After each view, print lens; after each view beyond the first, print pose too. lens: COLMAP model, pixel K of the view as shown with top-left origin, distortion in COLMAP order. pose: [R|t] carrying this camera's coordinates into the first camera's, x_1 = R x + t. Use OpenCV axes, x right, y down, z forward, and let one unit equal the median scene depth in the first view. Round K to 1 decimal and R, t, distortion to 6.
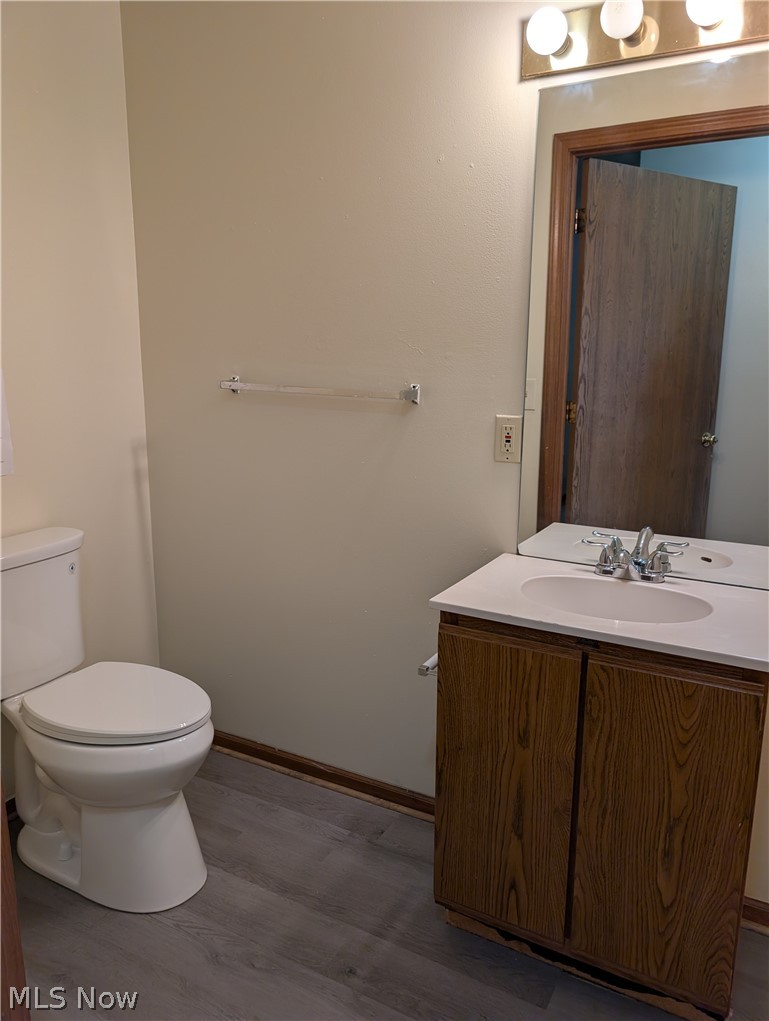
lens RADIAL K [[720.5, 0, 384.5], [0, 720.5, 510.5], [0, 0, 1]] dist [0.008809, -0.004962]
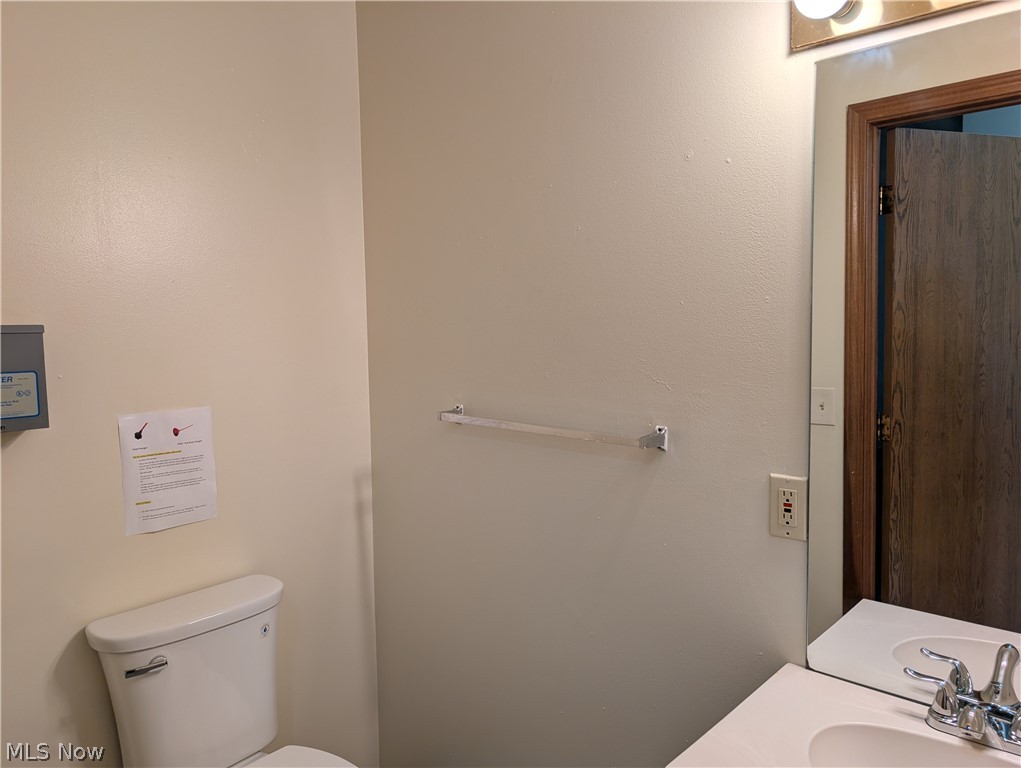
lens RADIAL K [[720.5, 0, 507.2], [0, 720.5, 387.0], [0, 0, 1]] dist [0.008809, -0.004962]
pose [[0.972465, -0.005576, -0.232982, 0.057276], [-0.023781, 0.992121, -0.123007, -0.109499], [0.231832, 0.125161, 0.964670, 0.180247]]
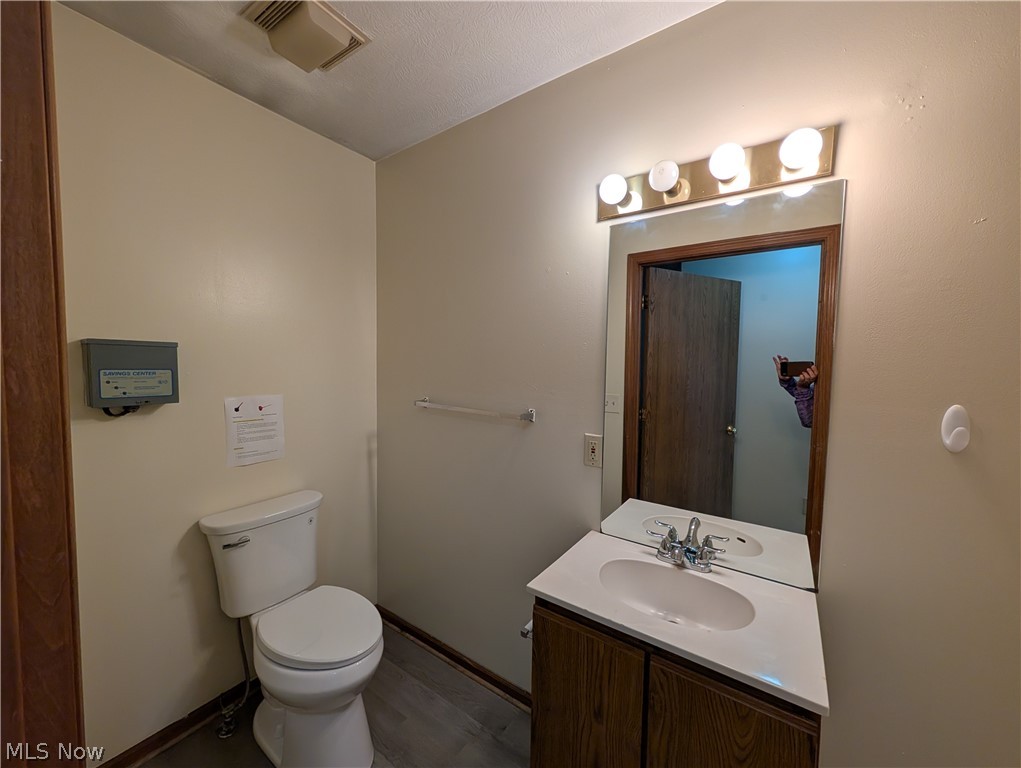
lens RADIAL K [[377.9, 0, 509.1], [0, 377.9, 388.6], [0, 0, 1]] dist [0.000526, 0.000183]
pose [[0.994736, 0.015372, -0.101315, 0.069385], [-0.030022, 0.989020, -0.144701, -0.094939], [0.097978, 0.146981, 0.984275, 0.191383]]
